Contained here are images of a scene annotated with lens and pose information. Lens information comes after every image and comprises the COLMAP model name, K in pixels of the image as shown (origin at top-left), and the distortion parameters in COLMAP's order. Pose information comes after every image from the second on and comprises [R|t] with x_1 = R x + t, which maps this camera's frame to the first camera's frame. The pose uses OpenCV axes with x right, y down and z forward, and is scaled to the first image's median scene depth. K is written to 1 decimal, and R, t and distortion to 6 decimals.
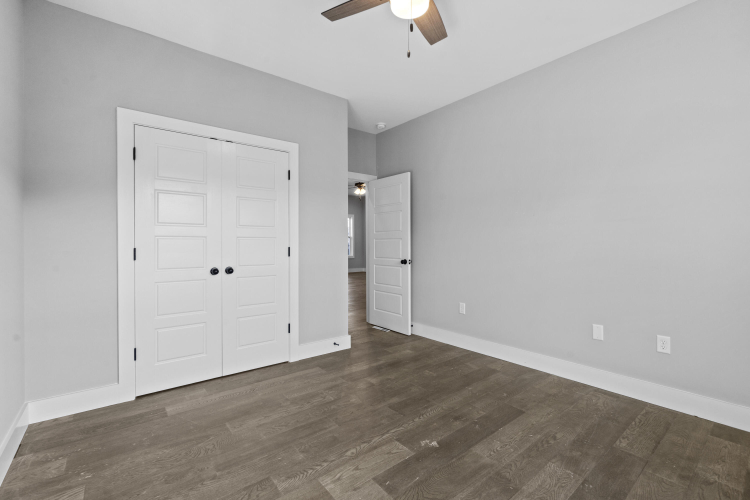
lens RADIAL K [[327.5, 0, 375.0], [0, 327.5, 250.0], [0, 0, 1]] dist [-0.002573, -0.000443]
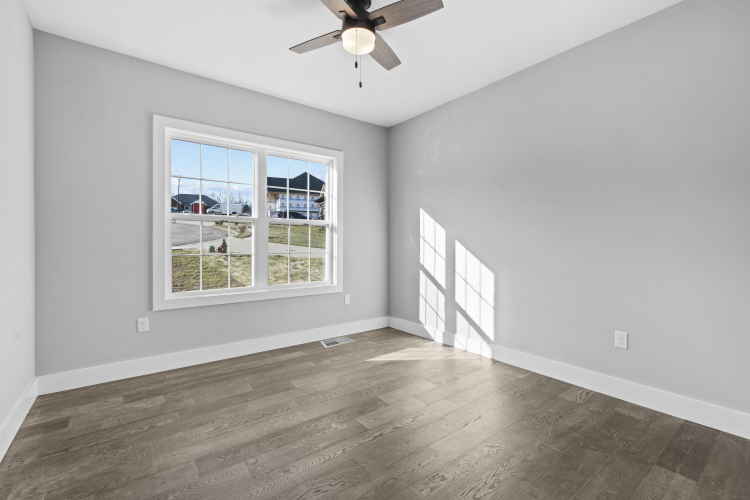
lens RADIAL K [[327.5, 0, 375.0], [0, 327.5, 250.0], [0, 0, 1]] dist [-0.002573, -0.000443]
pose [[-0.999676, 0.000015, 0.025468, 0.016717], [0.001050, 0.999174, 0.040618, -0.041149], [-0.025446, 0.040632, -0.998850, 2.057265]]
